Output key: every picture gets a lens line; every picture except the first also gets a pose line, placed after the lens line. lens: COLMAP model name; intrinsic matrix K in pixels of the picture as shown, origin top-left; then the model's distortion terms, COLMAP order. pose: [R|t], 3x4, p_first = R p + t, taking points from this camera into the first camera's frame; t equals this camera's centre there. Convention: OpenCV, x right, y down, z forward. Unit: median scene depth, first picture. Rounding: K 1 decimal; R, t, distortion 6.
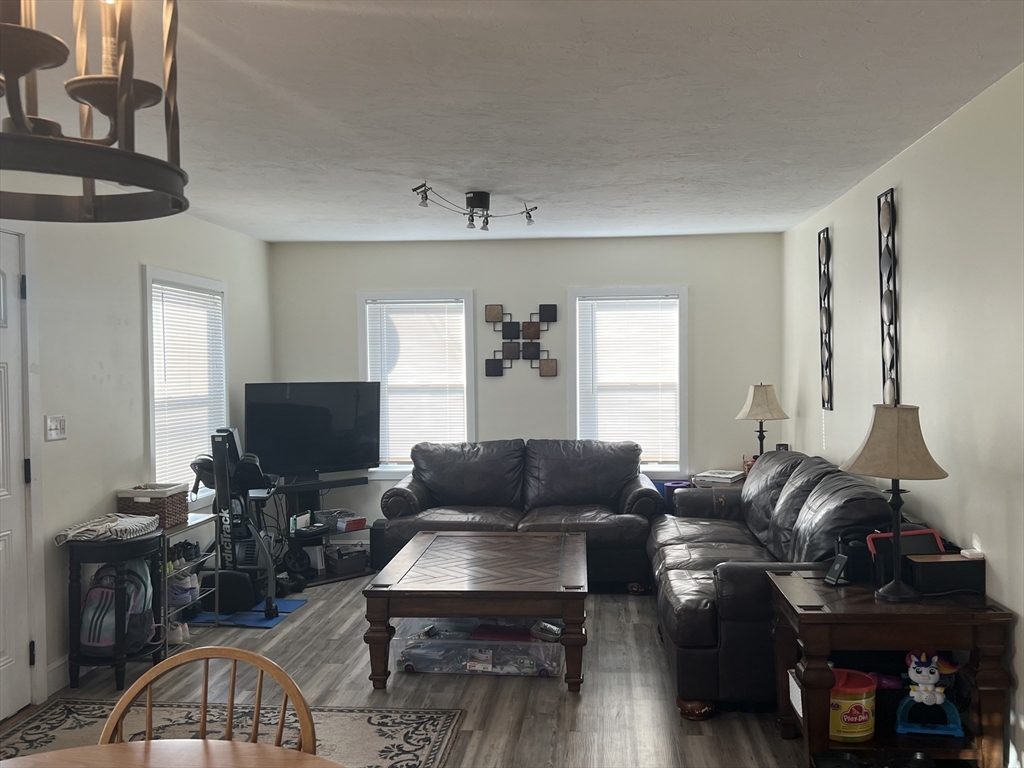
lens RADIAL K [[914.5, 0, 512.0], [0, 914.5, 384.0], [0, 0, 1]] dist [0.149734, -0.254949]
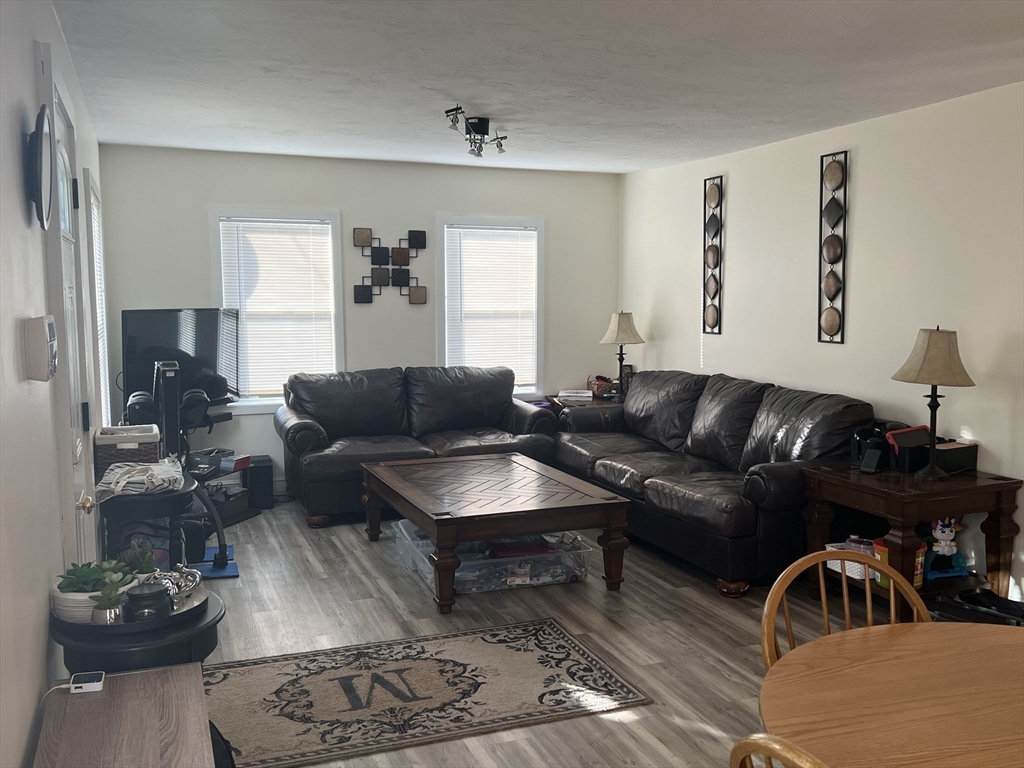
lens RADIAL K [[914.5, 0, 512.0], [0, 914.5, 384.0], [0, 0, 1]] dist [0.149734, -0.254949]
pose [[0.893009, -0.034552, 0.448711, -0.326543], [-0.002404, 0.996668, 0.081531, -0.002841], [-0.450033, -0.073887, 0.889950, 0.054762]]
